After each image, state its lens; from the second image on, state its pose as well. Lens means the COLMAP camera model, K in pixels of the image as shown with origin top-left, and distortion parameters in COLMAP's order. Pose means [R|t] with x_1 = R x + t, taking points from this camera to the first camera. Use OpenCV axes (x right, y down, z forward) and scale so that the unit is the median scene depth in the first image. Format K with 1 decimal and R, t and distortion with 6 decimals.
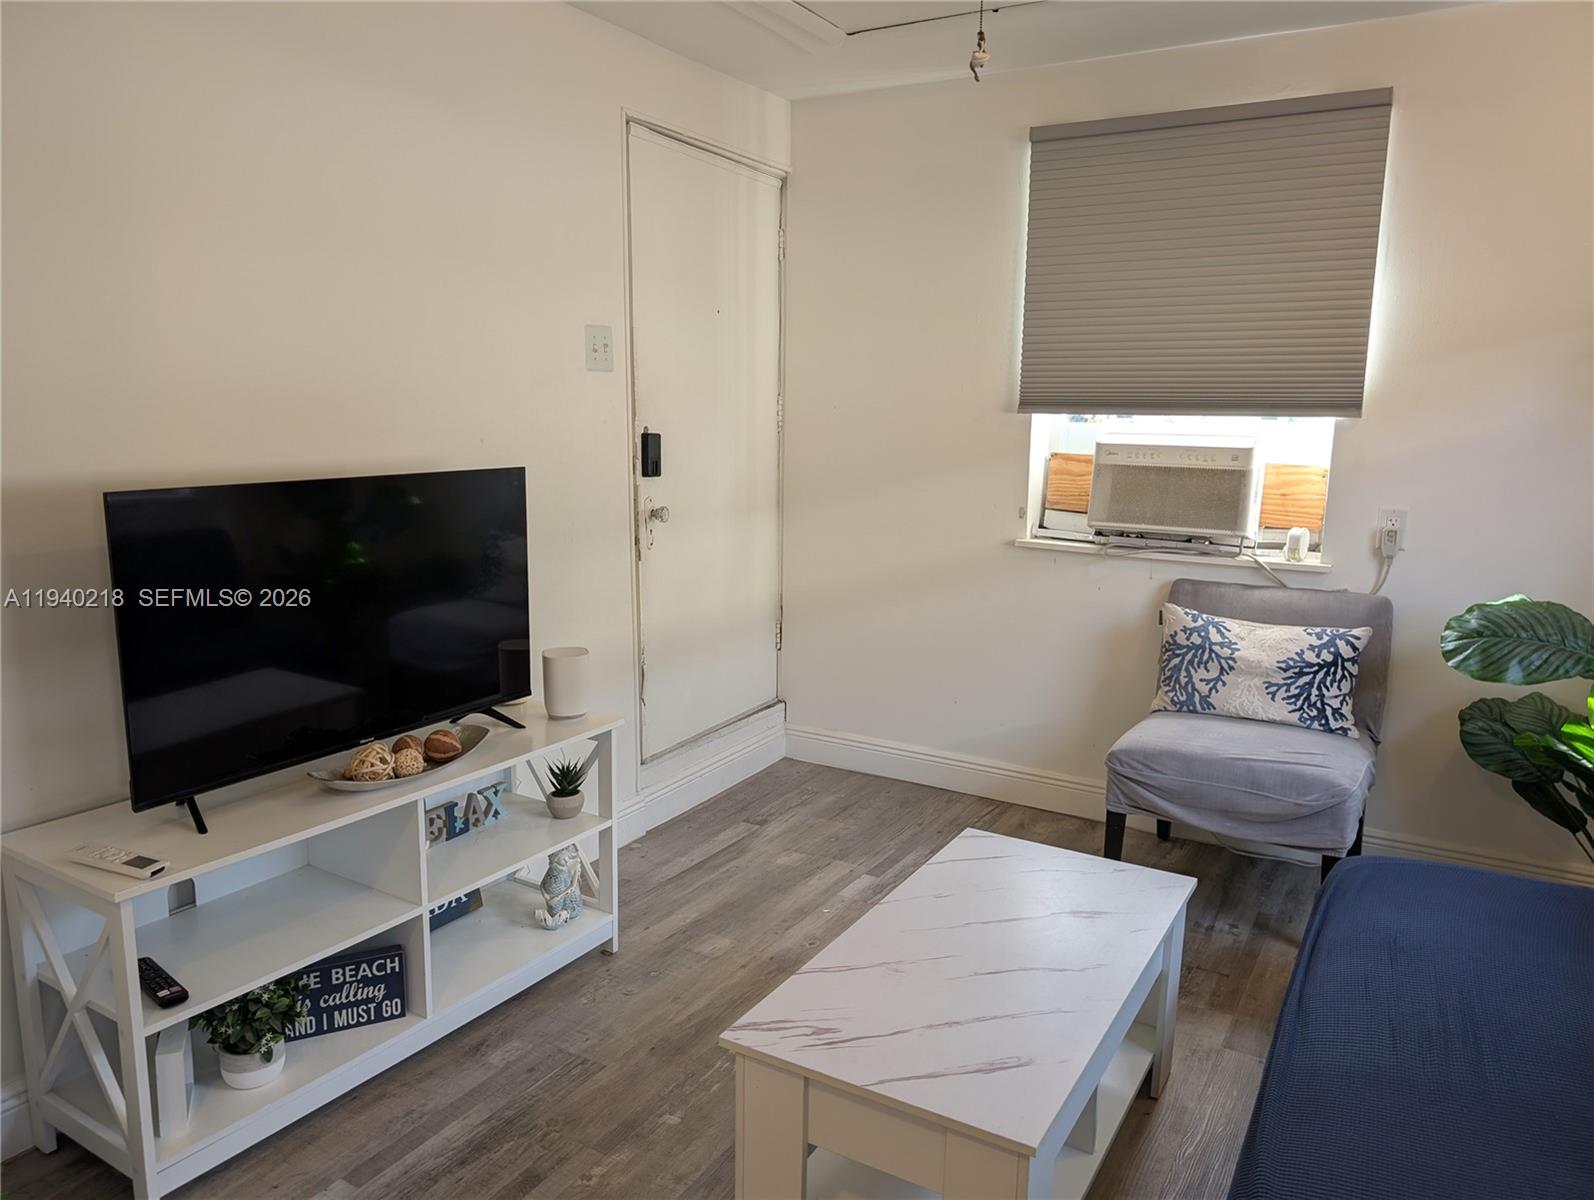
lens RADIAL K [[1158.2, 0, 805.4], [0, 1158.2, 603.8], [0, 0, 1]] dist [0.034779, -0.031761]
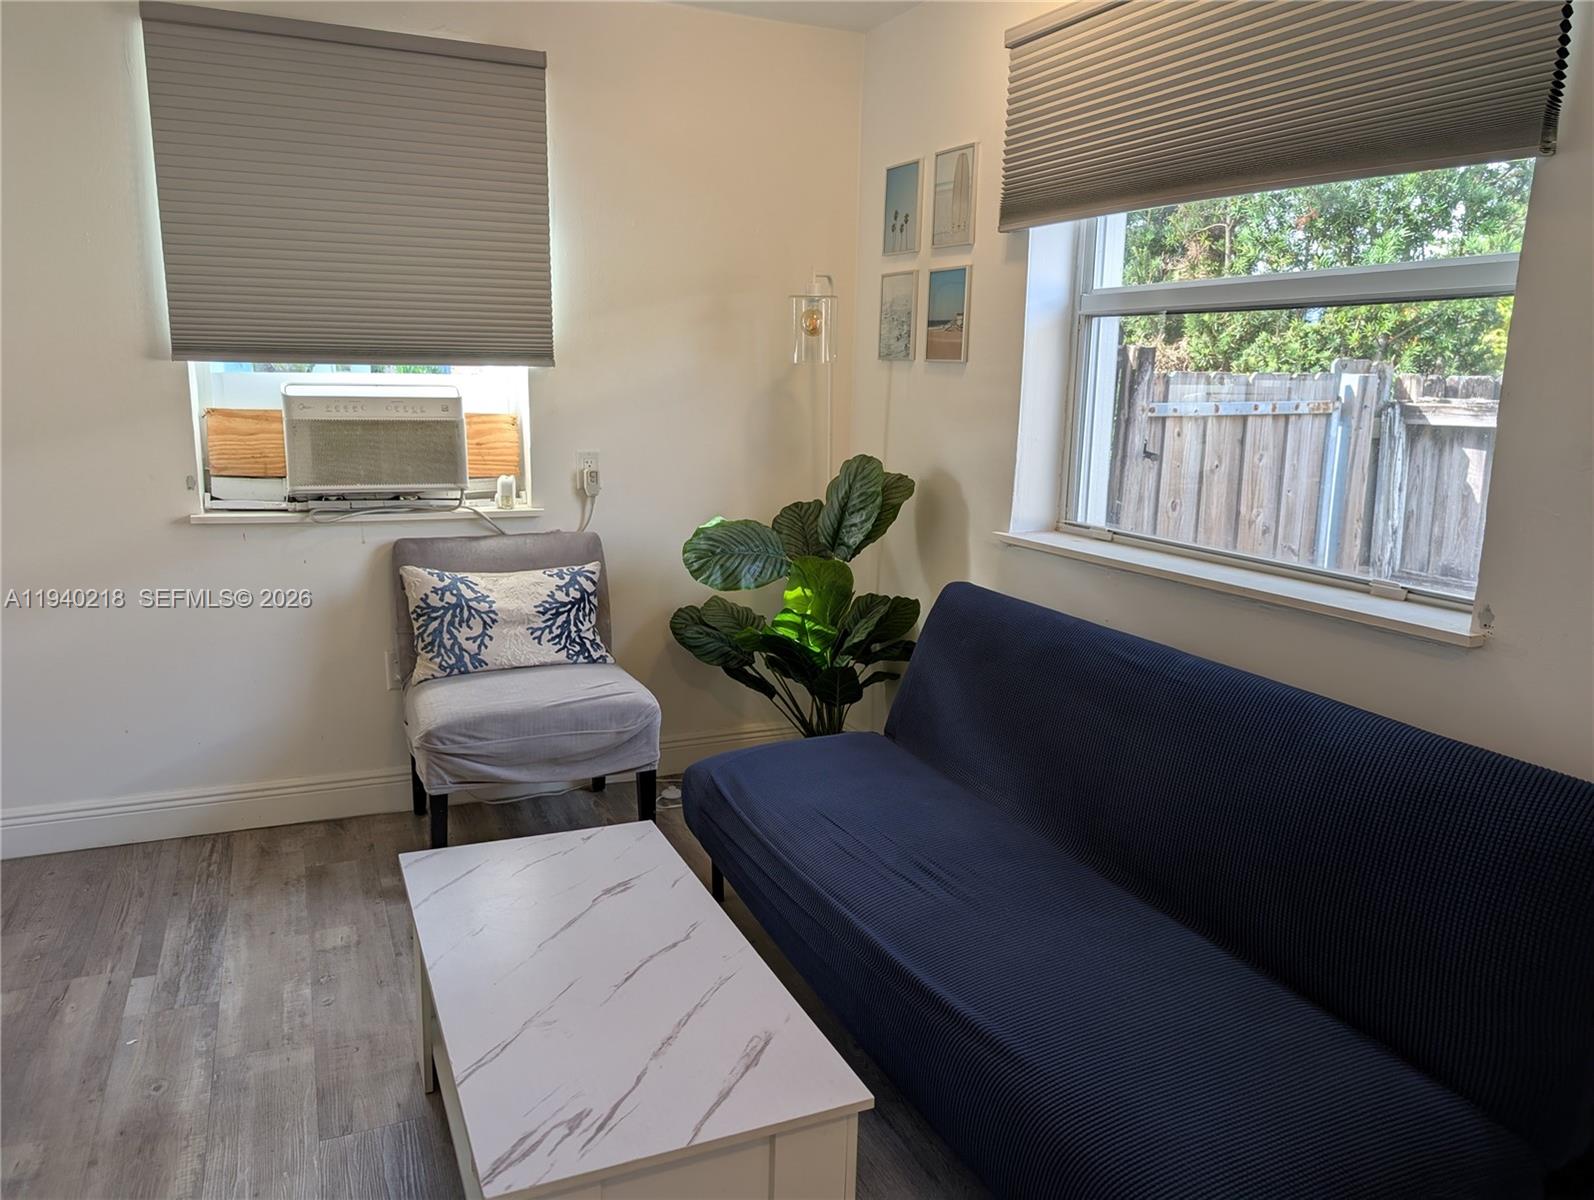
lens RADIAL K [[1158.2, 0, 806.1], [0, 1158.2, 590.9], [0, 0, 1]] dist [0.034779, -0.031761]
pose [[0.587097, -0.156371, 0.794270, -0.255323], [0.128964, 0.986702, 0.098930, -0.033088], [-0.799178, 0.044351, 0.599456, 0.189168]]
